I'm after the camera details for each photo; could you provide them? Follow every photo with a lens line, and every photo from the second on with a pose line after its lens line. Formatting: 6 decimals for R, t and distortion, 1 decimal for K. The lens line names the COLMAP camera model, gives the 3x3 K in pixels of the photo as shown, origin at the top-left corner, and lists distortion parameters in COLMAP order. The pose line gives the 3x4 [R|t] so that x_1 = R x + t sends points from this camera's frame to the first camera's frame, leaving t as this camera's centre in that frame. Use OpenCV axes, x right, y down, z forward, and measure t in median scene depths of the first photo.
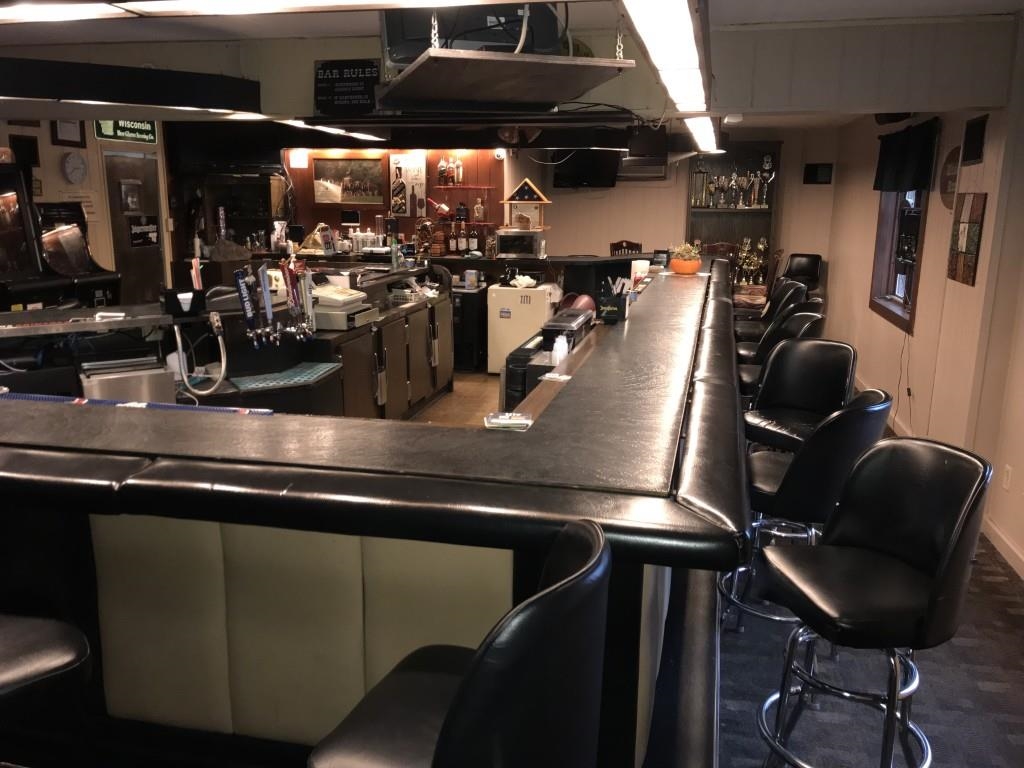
lens RADIAL K [[833.7, 0, 510.3], [0, 833.7, 376.9], [0, 0, 1]] dist [0.018023, -0.007979]
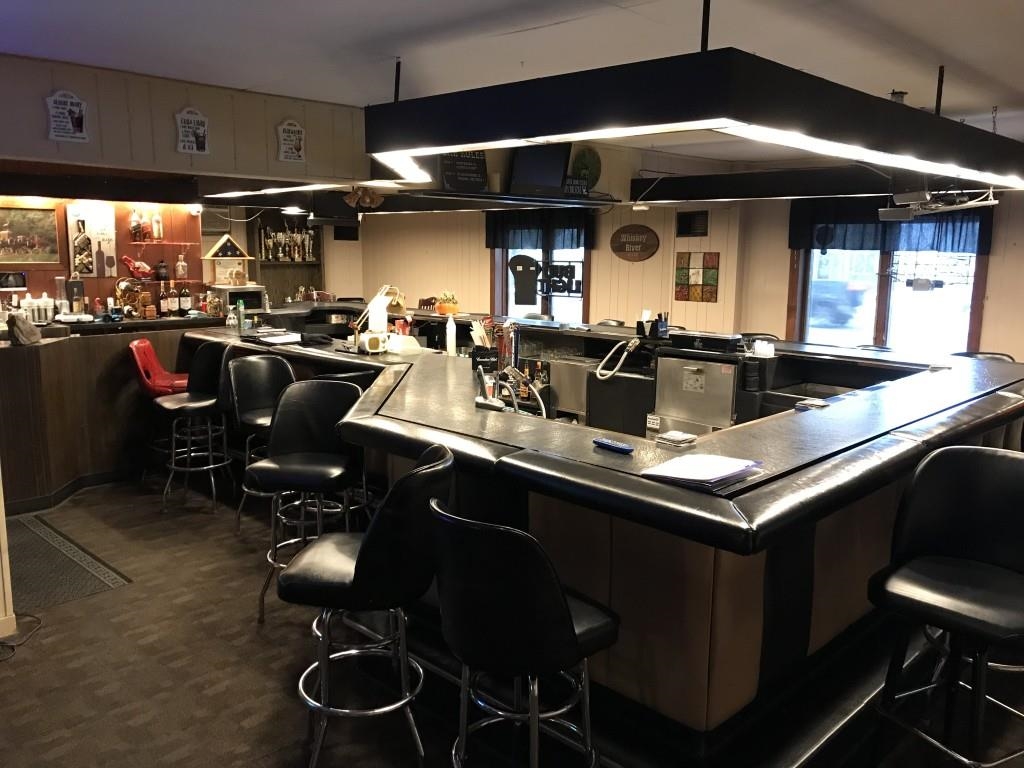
lens RADIAL K [[833.7, 0, 509.2], [0, 833.7, 384.4], [0, 0, 1]] dist [0.018023, -0.007979]
pose [[0.500967, -0.144732, 0.853279, -0.931903], [0.185001, 0.981038, 0.057787, -0.077196], [-0.845462, 0.128908, 0.518243, 0.292209]]
